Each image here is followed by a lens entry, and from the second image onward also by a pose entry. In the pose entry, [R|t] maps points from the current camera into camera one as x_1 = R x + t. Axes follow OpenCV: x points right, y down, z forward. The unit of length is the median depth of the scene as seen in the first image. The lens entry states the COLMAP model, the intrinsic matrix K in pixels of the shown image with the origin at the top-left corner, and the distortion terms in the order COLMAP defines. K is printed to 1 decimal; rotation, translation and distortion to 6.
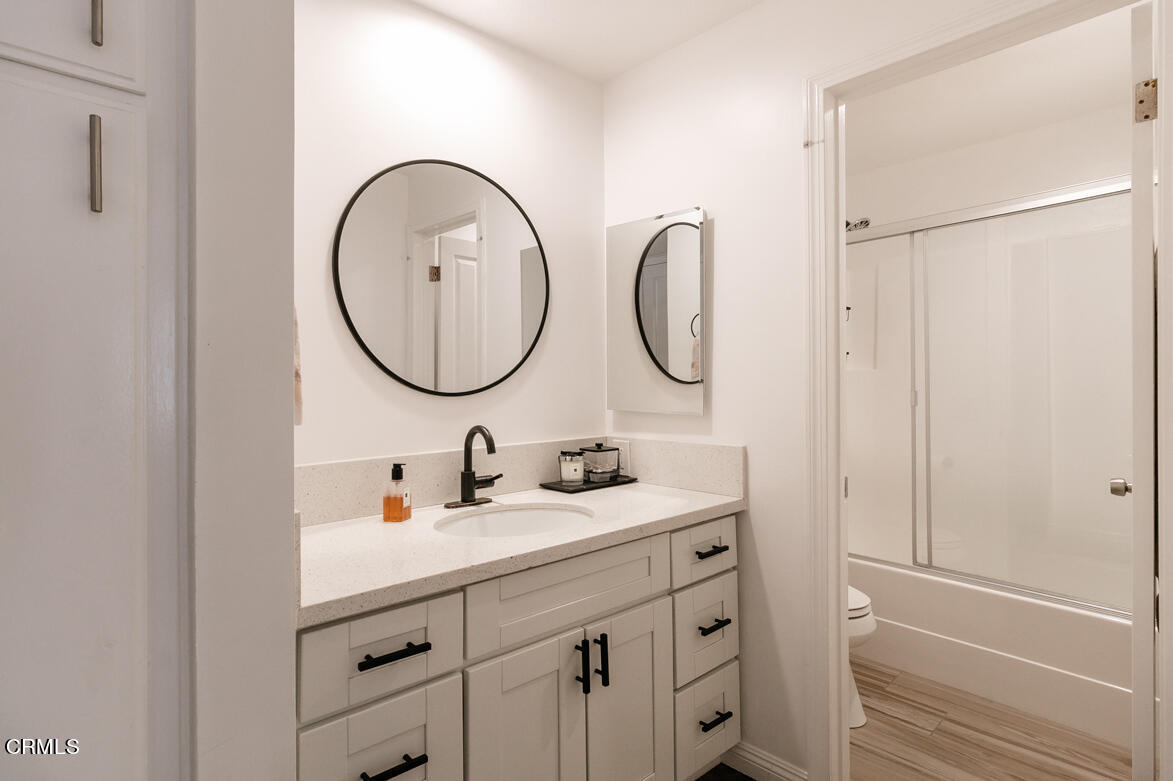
lens RADIAL K [[636.1, 0, 582.3], [0, 636.1, 371.7], [0, 0, 1]] dist [-0.000404, 0.000025]
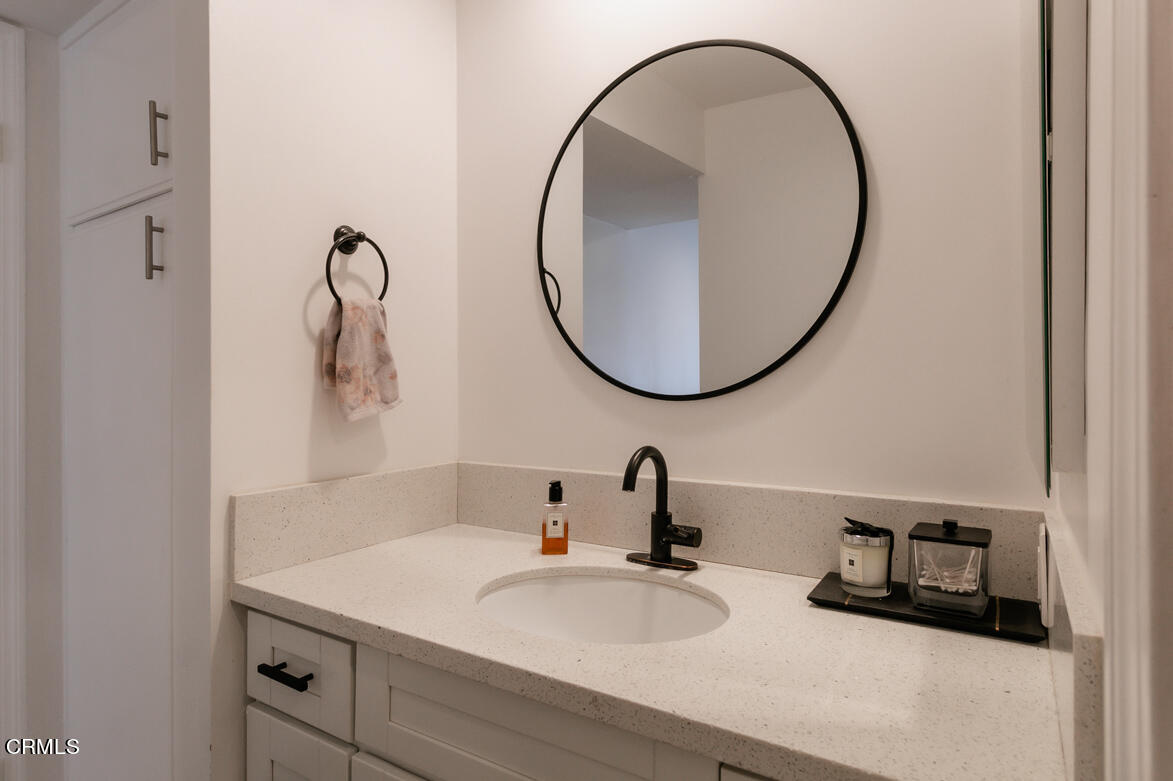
lens RADIAL K [[636.1, 0, 582.3], [0, 636.1, 371.7], [0, 0, 1]] dist [-0.000404, 0.000025]
pose [[0.250097, -0.003181, -0.968216, 0.445529], [0.012197, 0.999926, -0.000135, 0.007724], [0.968144, -0.011775, 0.250117, 0.761303]]
